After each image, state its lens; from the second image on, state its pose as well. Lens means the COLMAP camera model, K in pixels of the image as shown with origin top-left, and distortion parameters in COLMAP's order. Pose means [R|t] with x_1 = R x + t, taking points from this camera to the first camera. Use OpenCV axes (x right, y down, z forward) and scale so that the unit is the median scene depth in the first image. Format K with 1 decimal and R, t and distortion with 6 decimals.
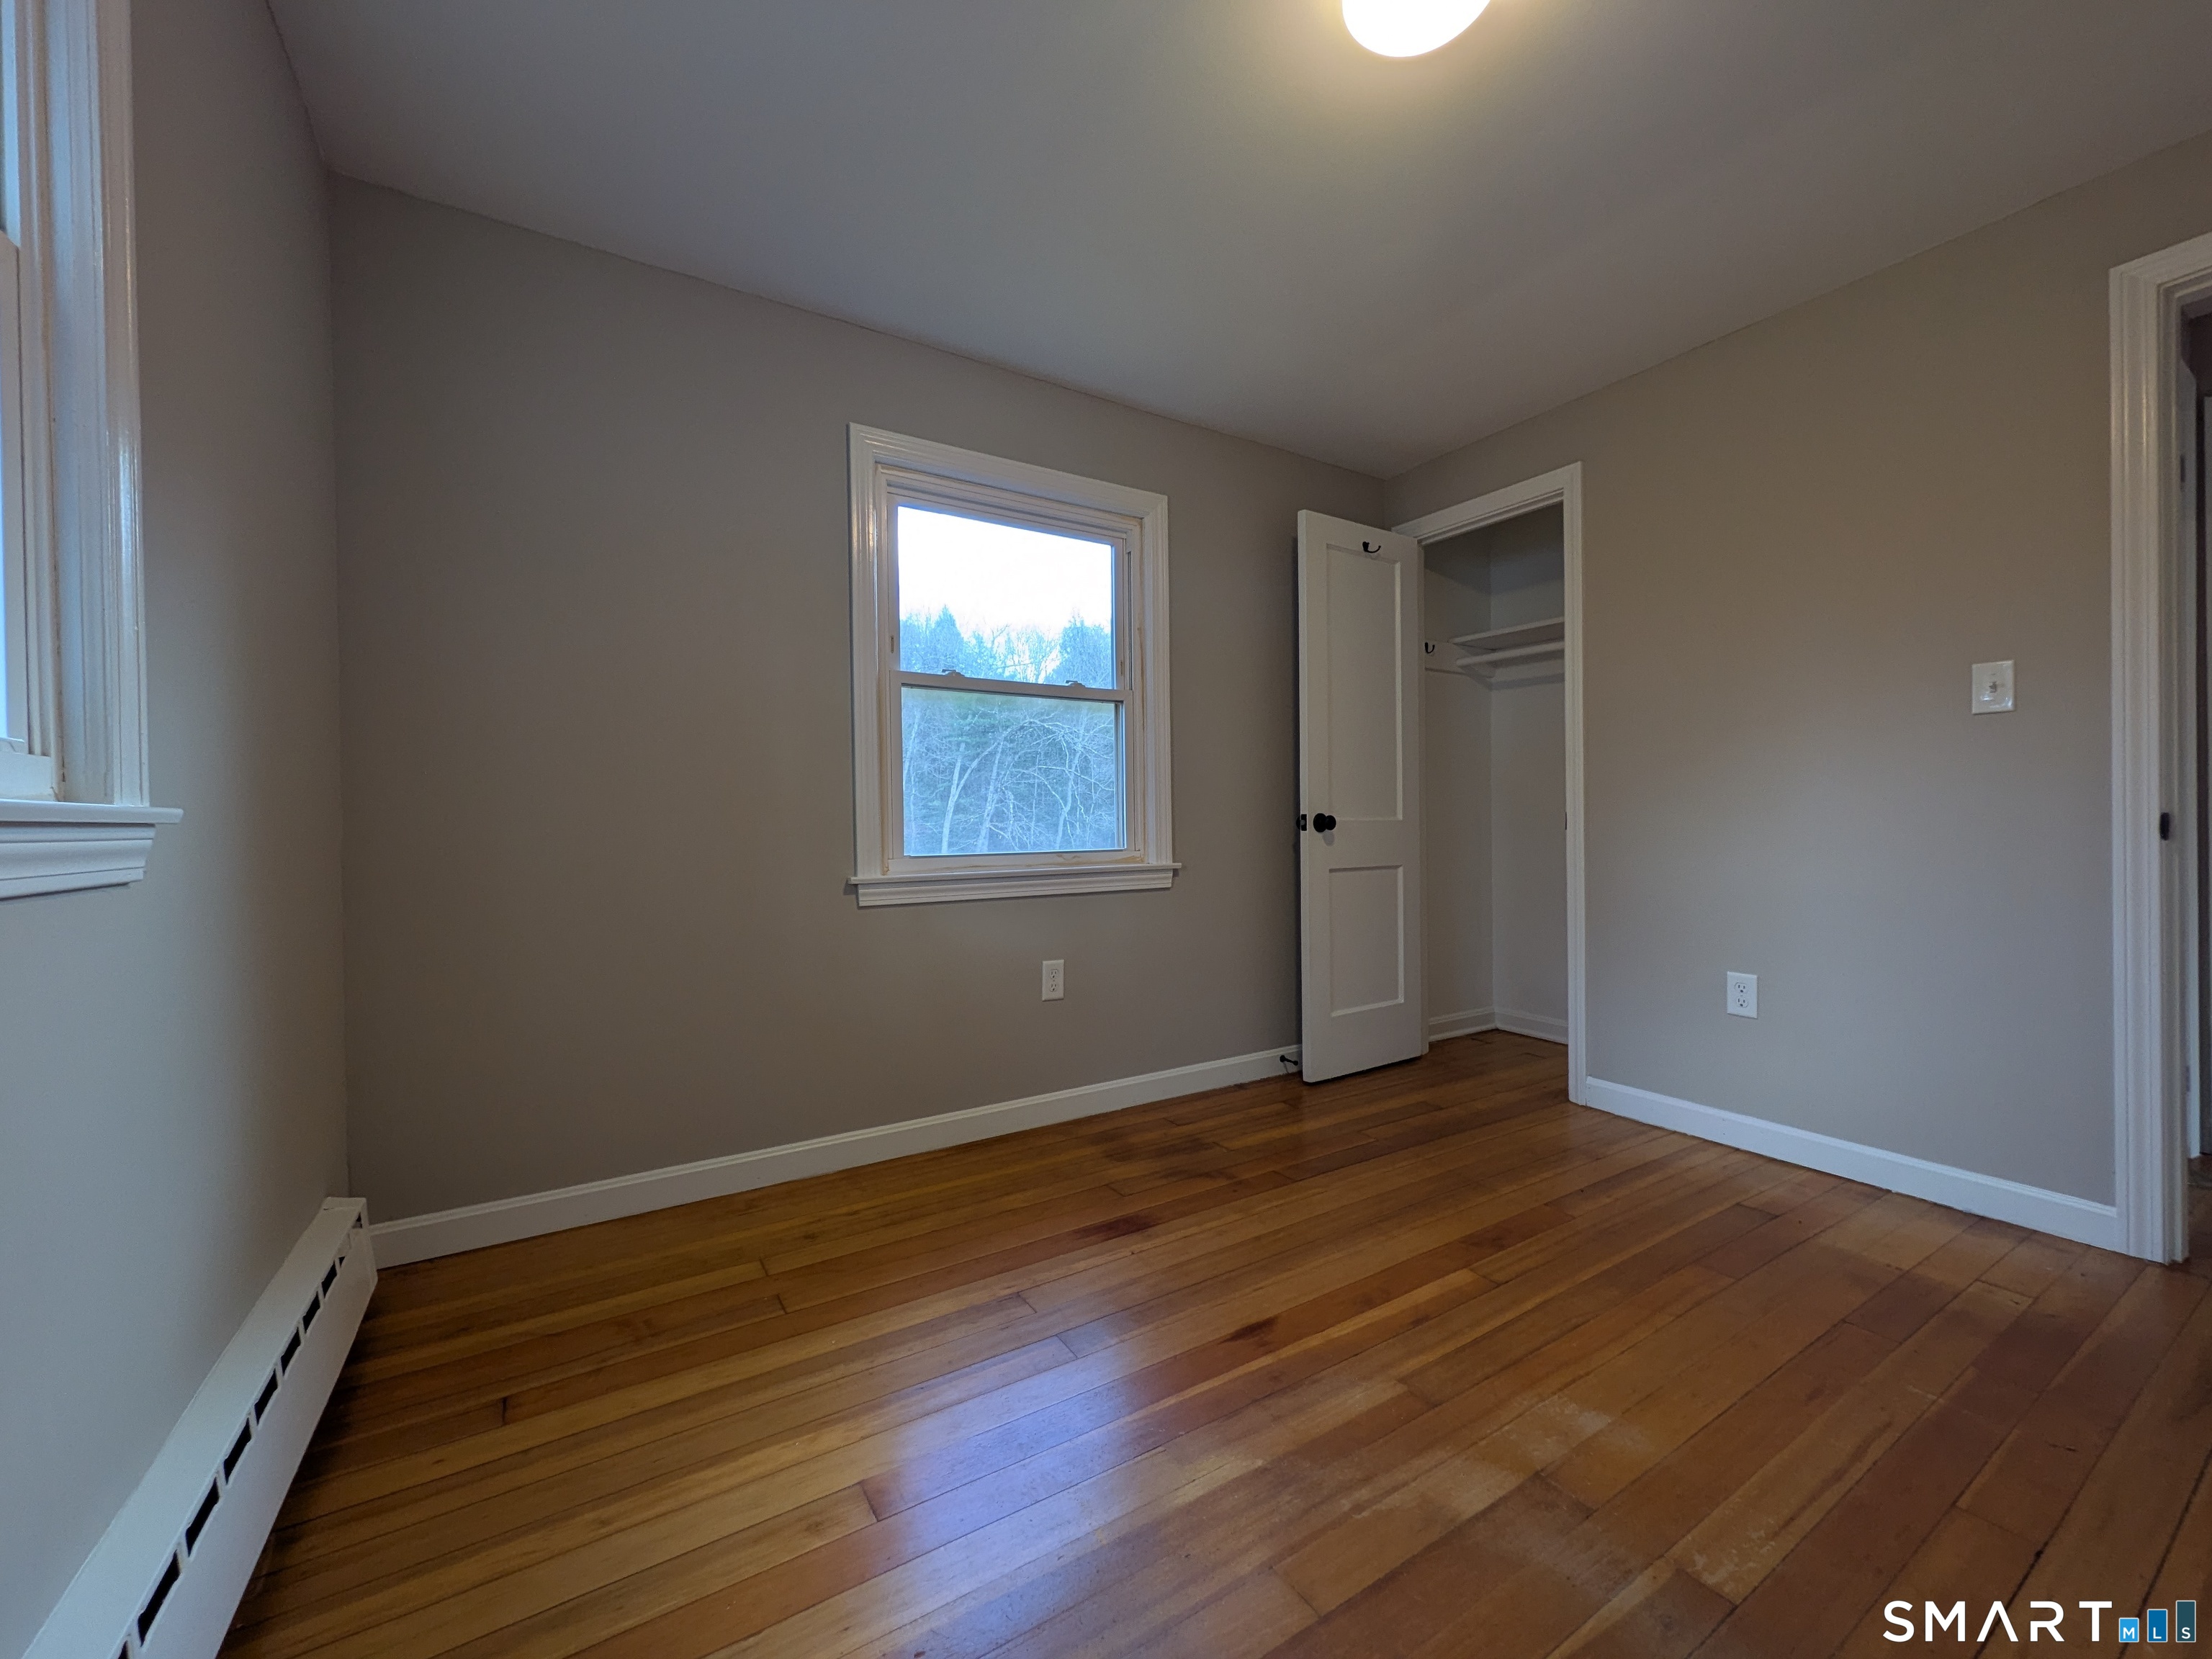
lens RADIAL K [[893.0, 0, 1106.0], [0, 893.0, 829.5], [0, 0, 1]] dist [0.011800, -0.000286]
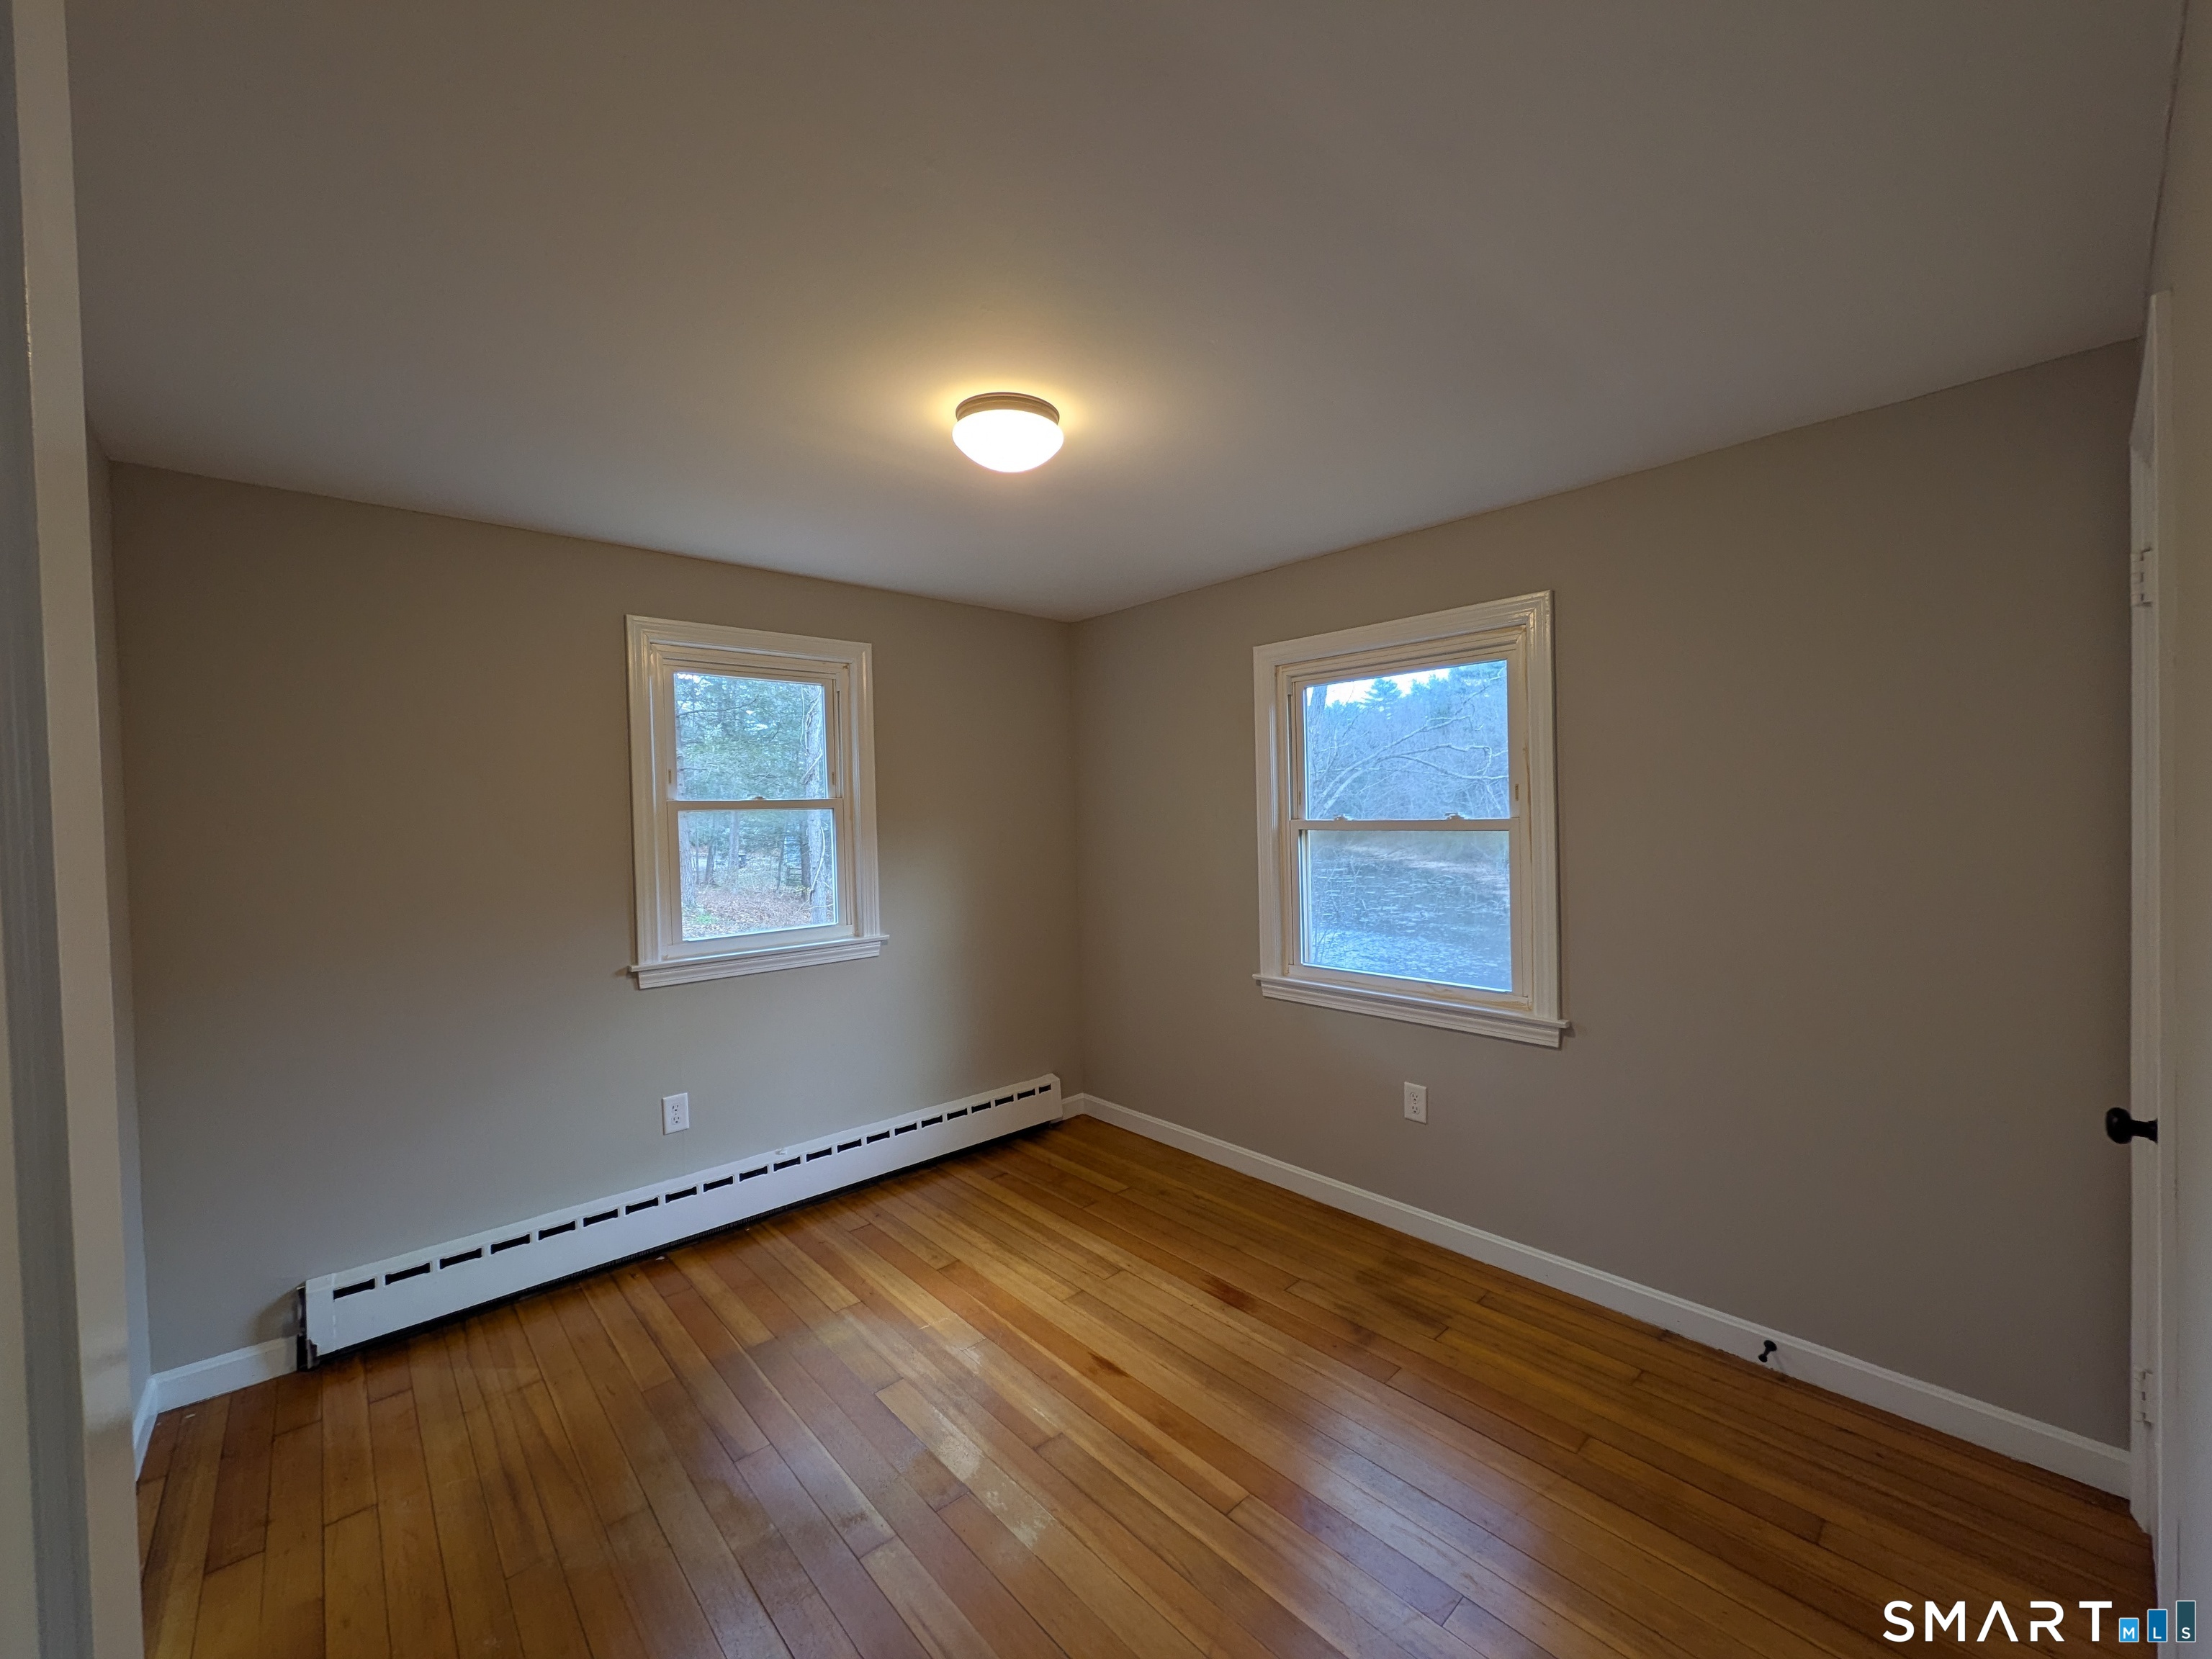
lens RADIAL K [[893.0, 0, 1106.0], [0, 893.0, 829.5], [0, 0, 1]] dist [0.011800, -0.000286]
pose [[0.163144, 0.030736, -0.986123, 1.179217], [0.018097, 0.999253, 0.034139, -0.253812], [0.986436, -0.023415, 0.162466, 0.612187]]
